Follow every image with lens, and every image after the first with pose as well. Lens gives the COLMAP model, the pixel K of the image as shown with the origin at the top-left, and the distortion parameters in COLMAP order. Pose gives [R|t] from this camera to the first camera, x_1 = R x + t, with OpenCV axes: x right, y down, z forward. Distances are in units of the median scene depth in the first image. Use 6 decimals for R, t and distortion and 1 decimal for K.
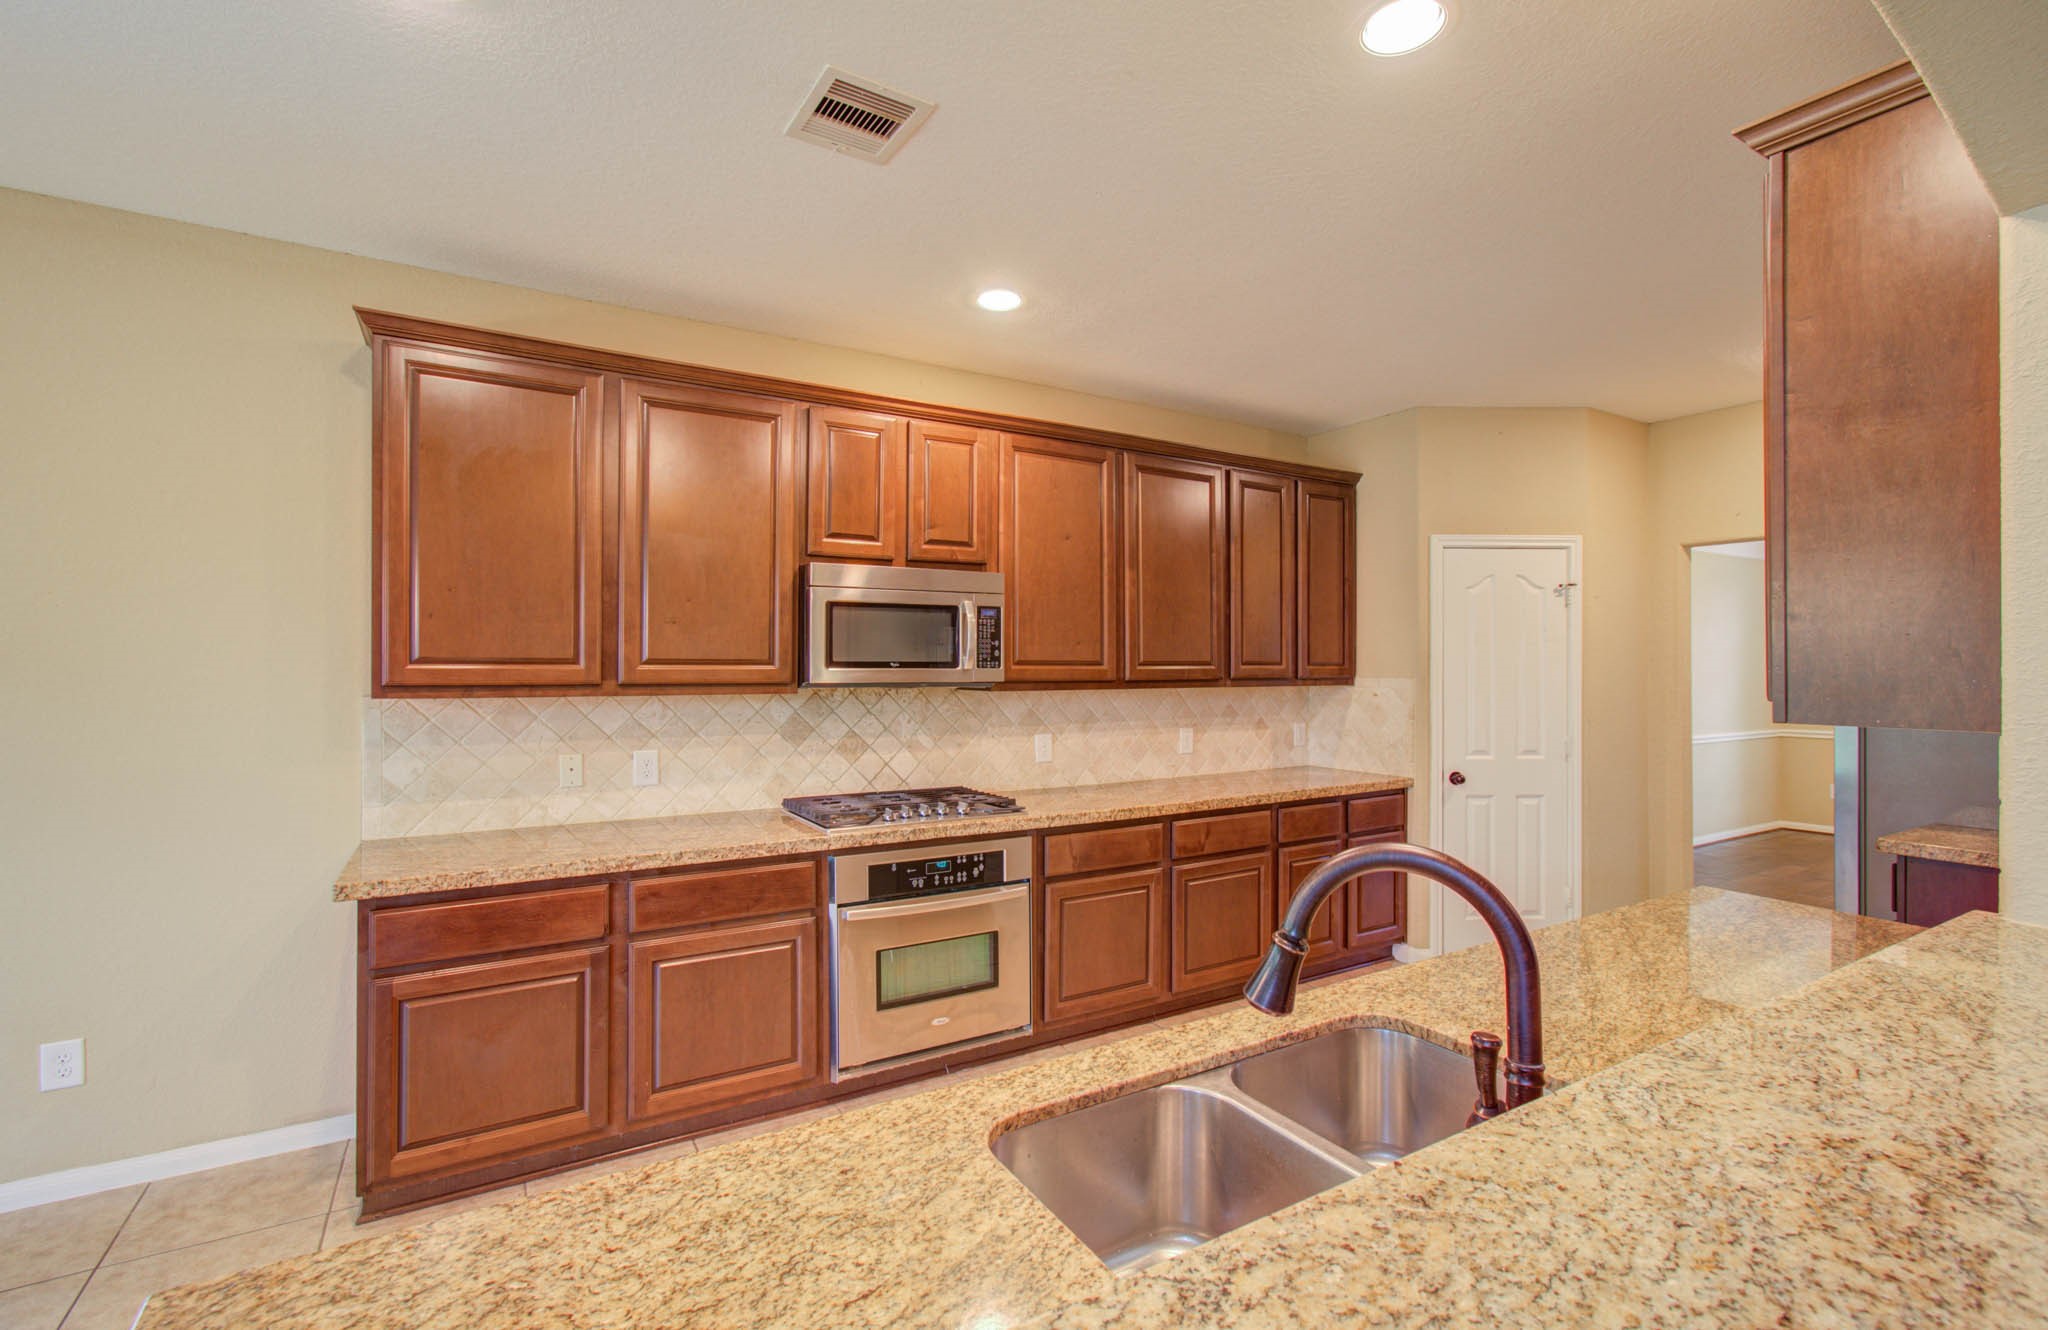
lens RADIAL K [[904.7, 0, 990.2], [0, 904.7, 666.9], [0, 0, 1]] dist [-0.022820, 0.002971]
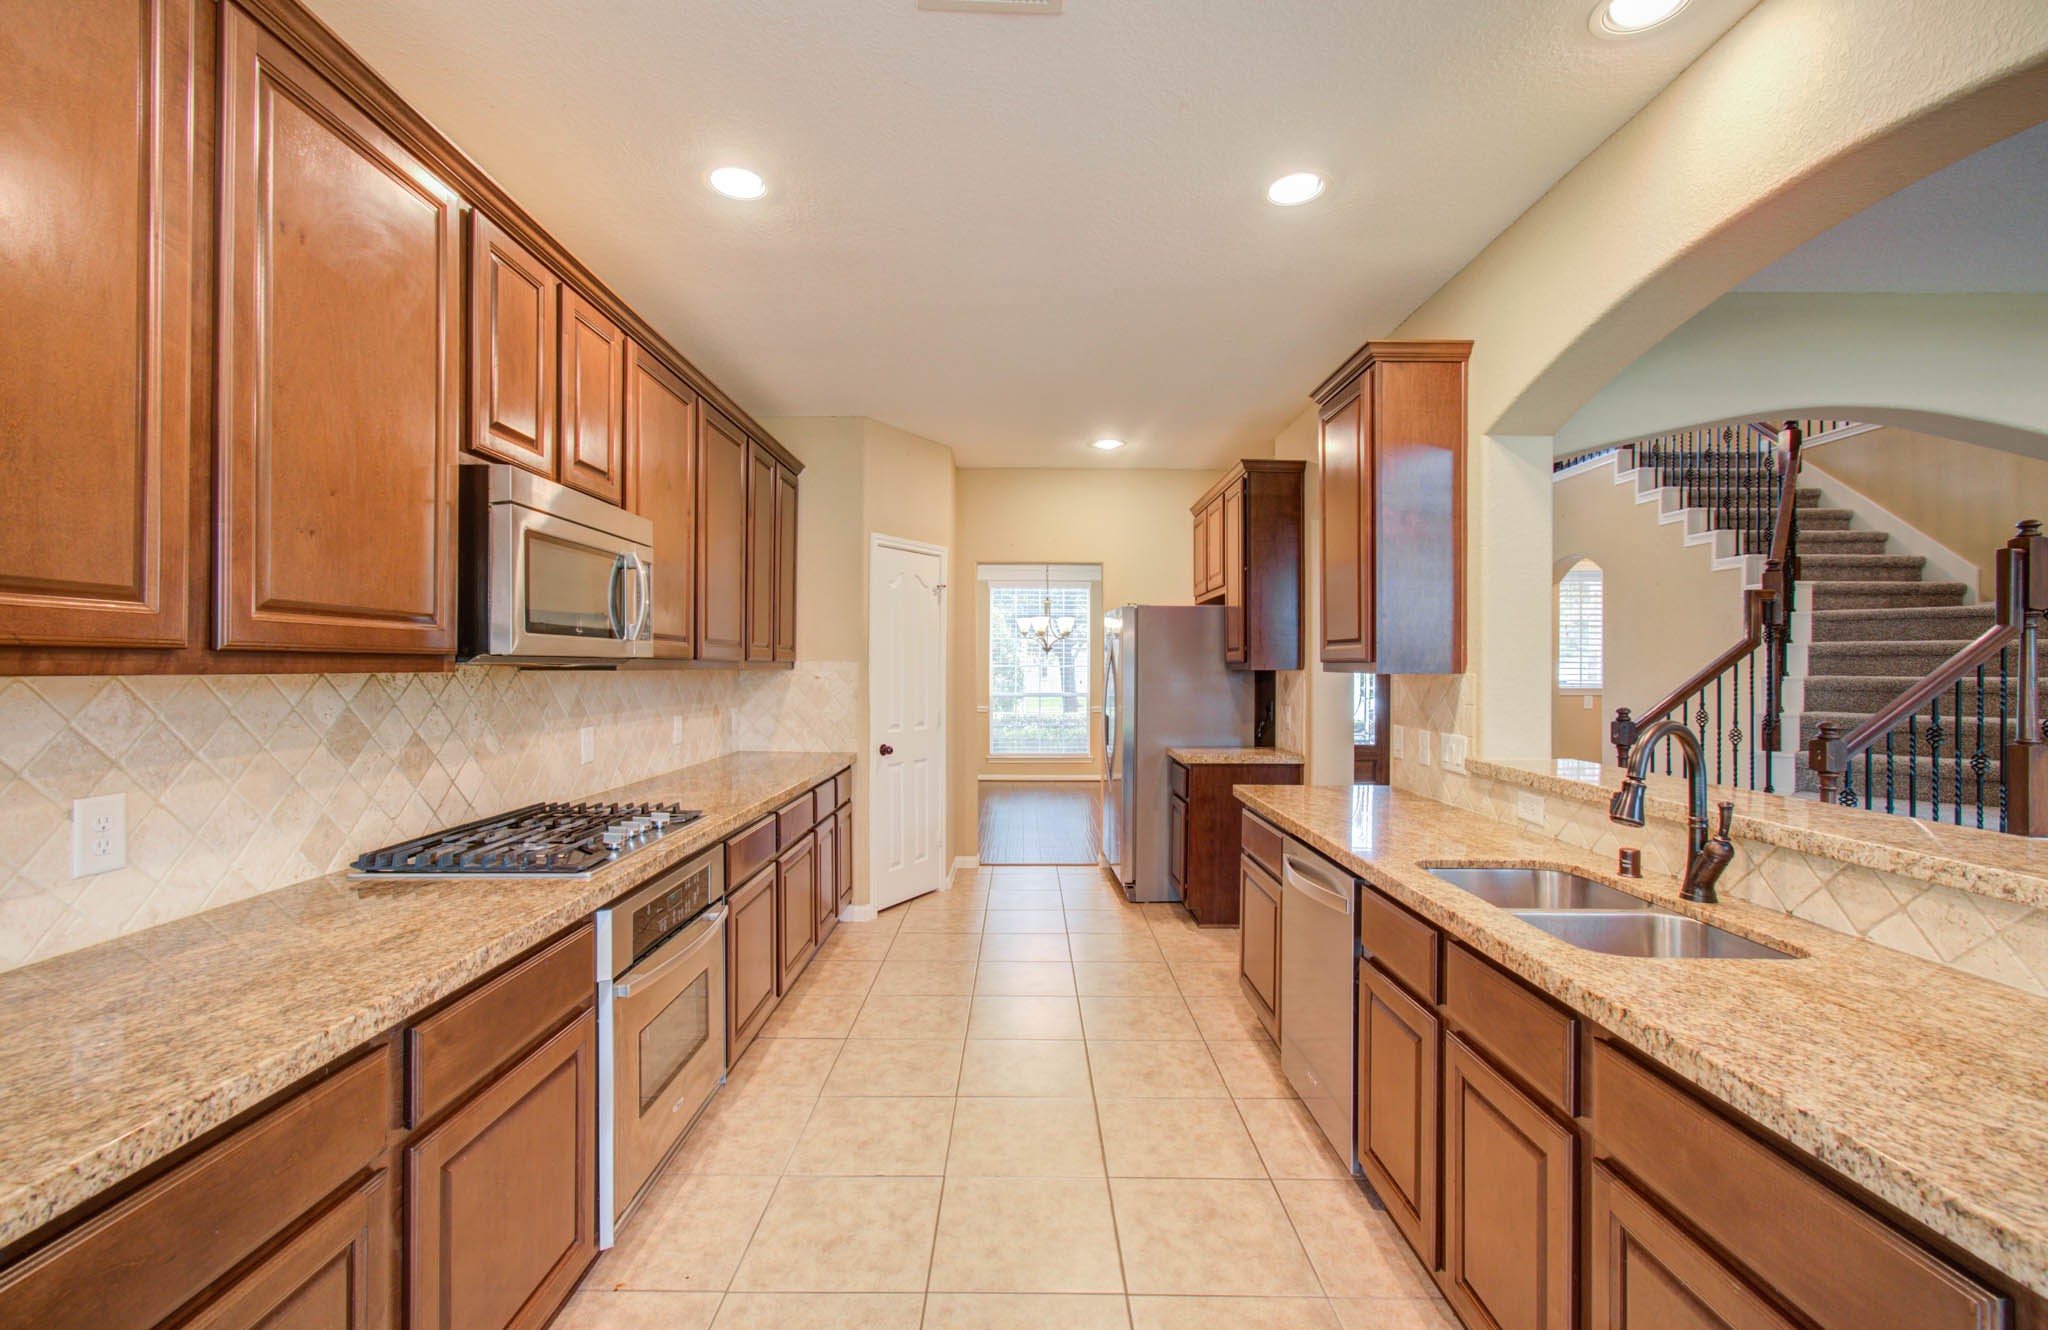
lens RADIAL K [[904.7, 0, 1066.1], [0, 904.7, 668.9], [0, 0, 1]] dist [-0.022820, 0.002971]
pose [[0.493485, -0.002292, 0.869751, -0.524687], [-0.004240, 0.999978, 0.005040, 0.021997], [-0.869744, -0.006175, 0.493464, 0.335835]]
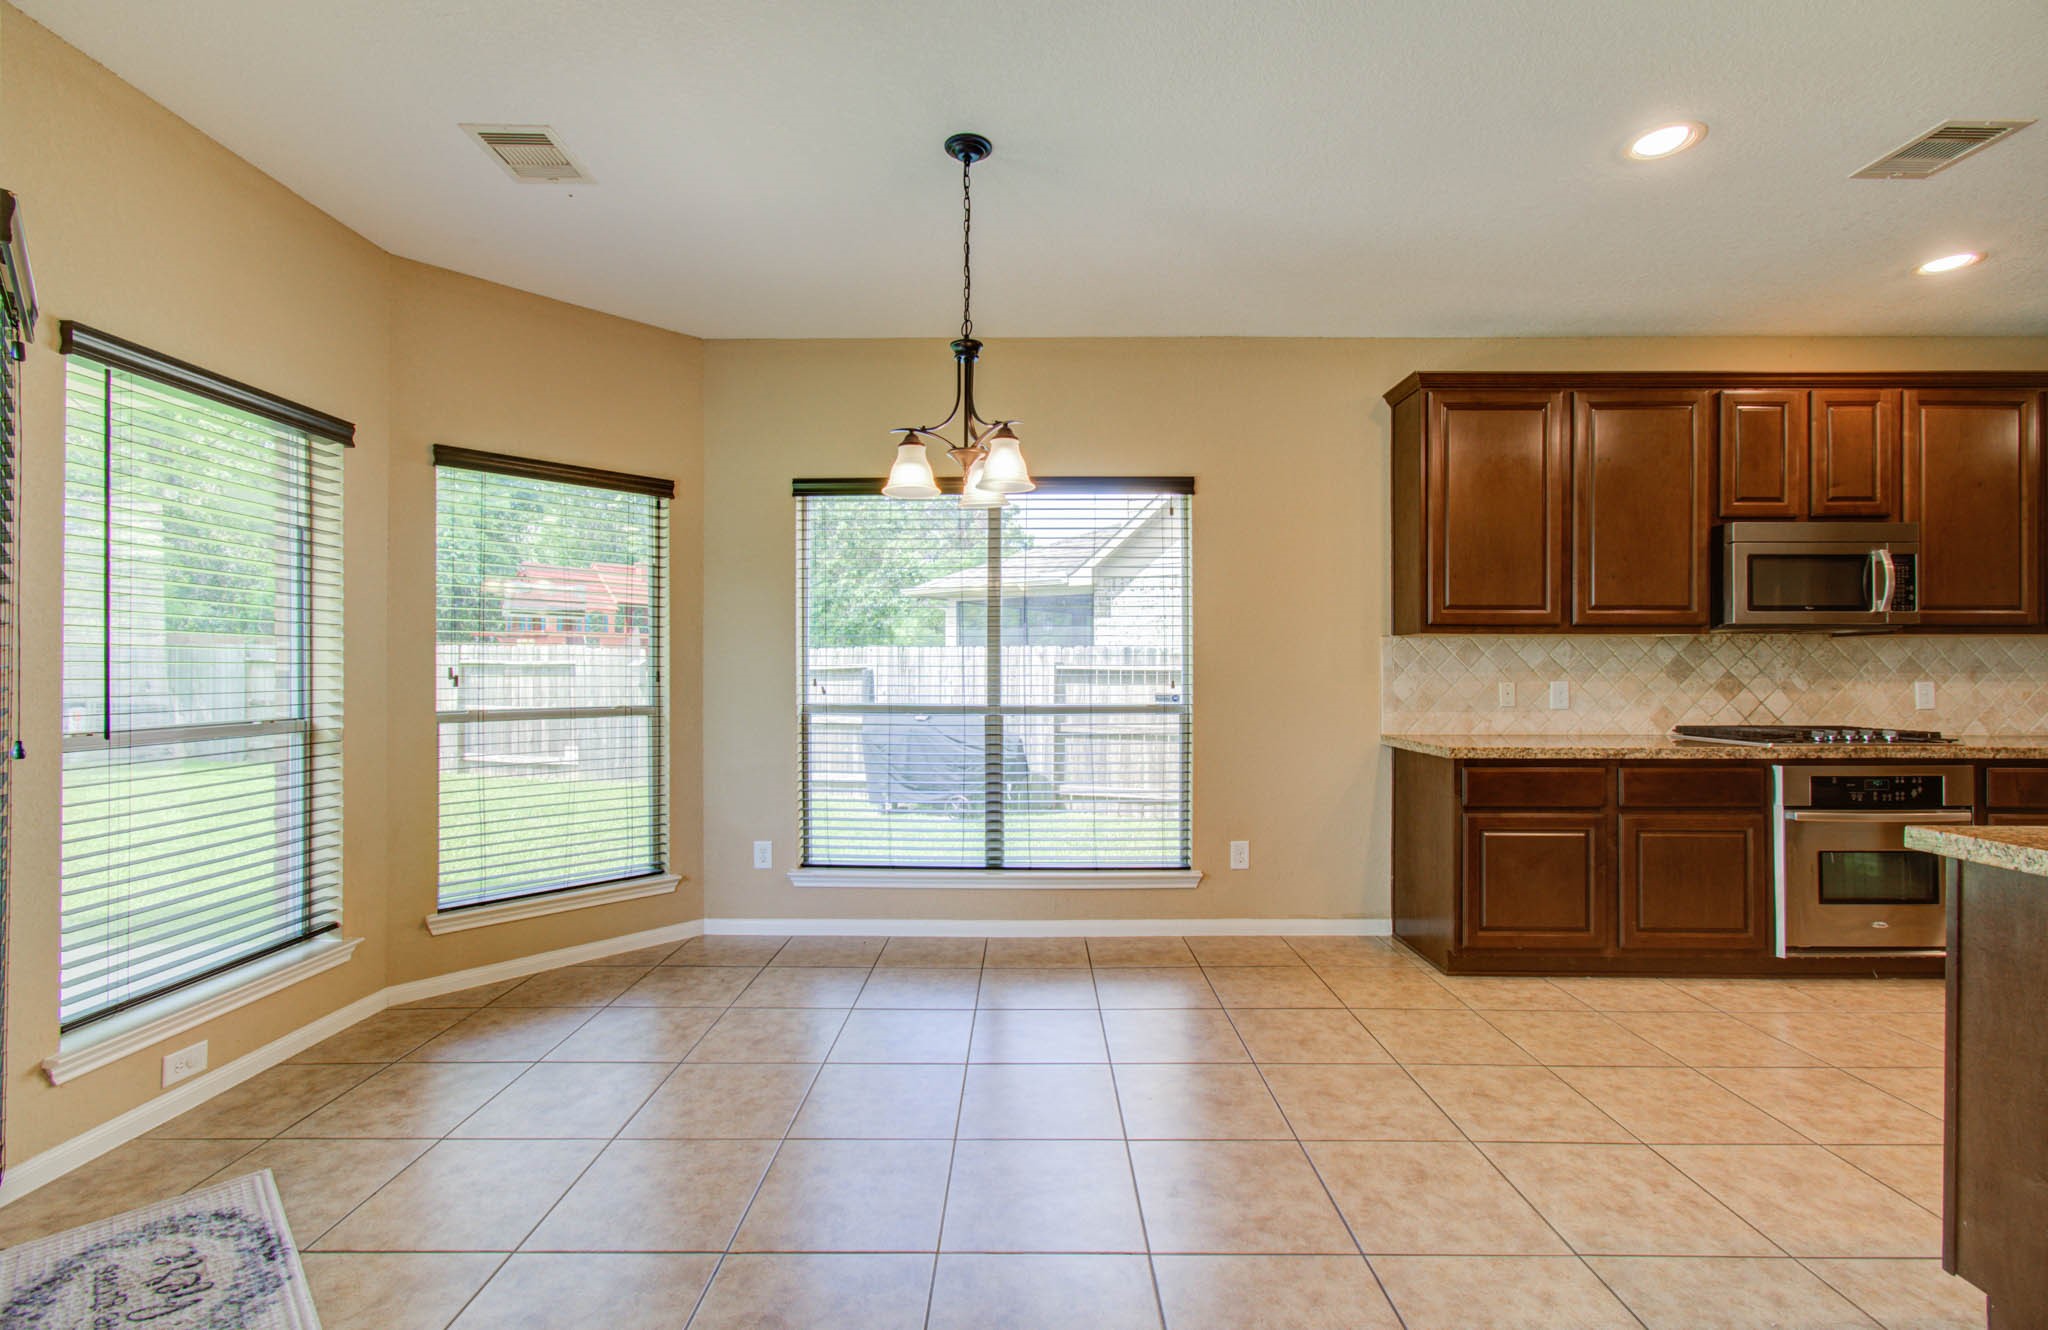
lens RADIAL K [[904.7, 0, 1013.5], [0, 904.7, 666.2], [0, 0, 1]] dist [-0.022820, 0.002971]
pose [[0.853739, -0.001580, -0.520699, -0.374904], [0.003497, 0.999990, 0.002701, 0.063722], [0.520690, -0.004127, 0.853736, -0.470646]]
